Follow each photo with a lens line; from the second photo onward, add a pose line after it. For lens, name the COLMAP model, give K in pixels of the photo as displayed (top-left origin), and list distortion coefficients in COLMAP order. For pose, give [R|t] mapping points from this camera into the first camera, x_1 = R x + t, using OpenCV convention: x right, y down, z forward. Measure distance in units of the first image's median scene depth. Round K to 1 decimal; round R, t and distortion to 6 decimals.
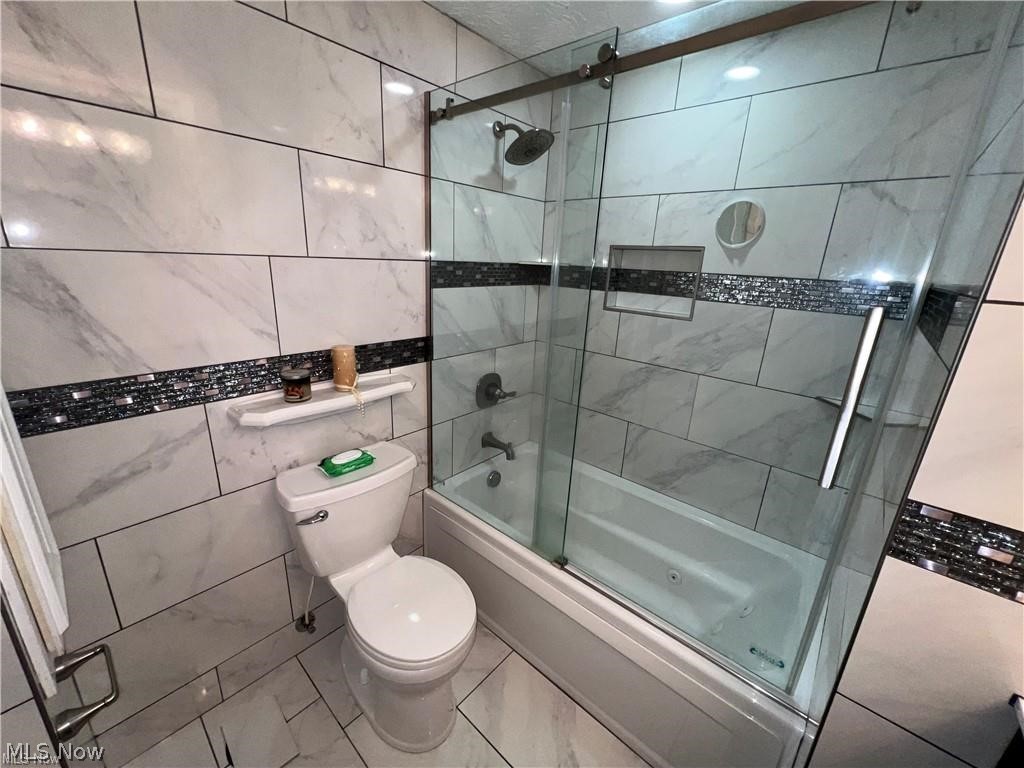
lens RADIAL K [[409.5, 0, 511.7], [0, 409.5, 381.3], [0, 0, 1]] dist [0.001036, -0.000038]
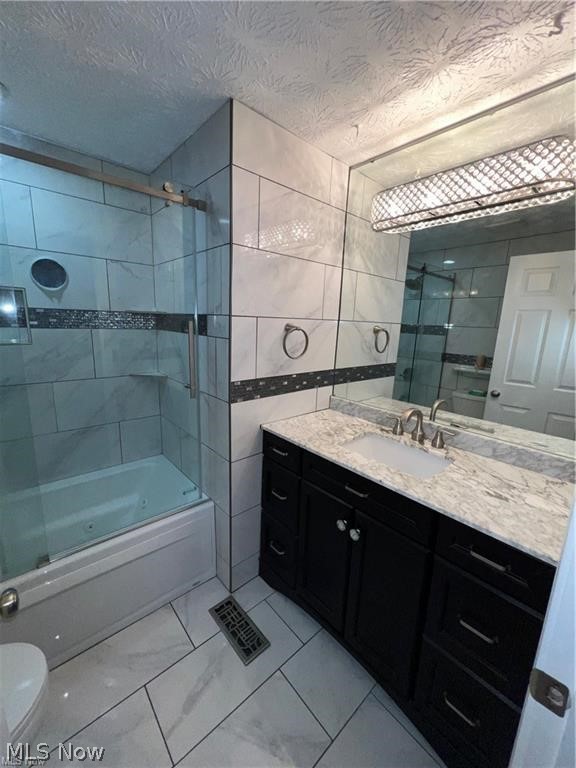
lens RADIAL K [[307.1, 0, 288.0], [0, 307.1, 384.0], [0, 0, 1]] dist [0.001036, -0.000038]
pose [[0.119914, -0.245417, 0.961972, -0.482101], [0.252508, 0.944638, 0.209519, -0.030587], [-0.960136, 0.217782, 0.175245, 0.079000]]
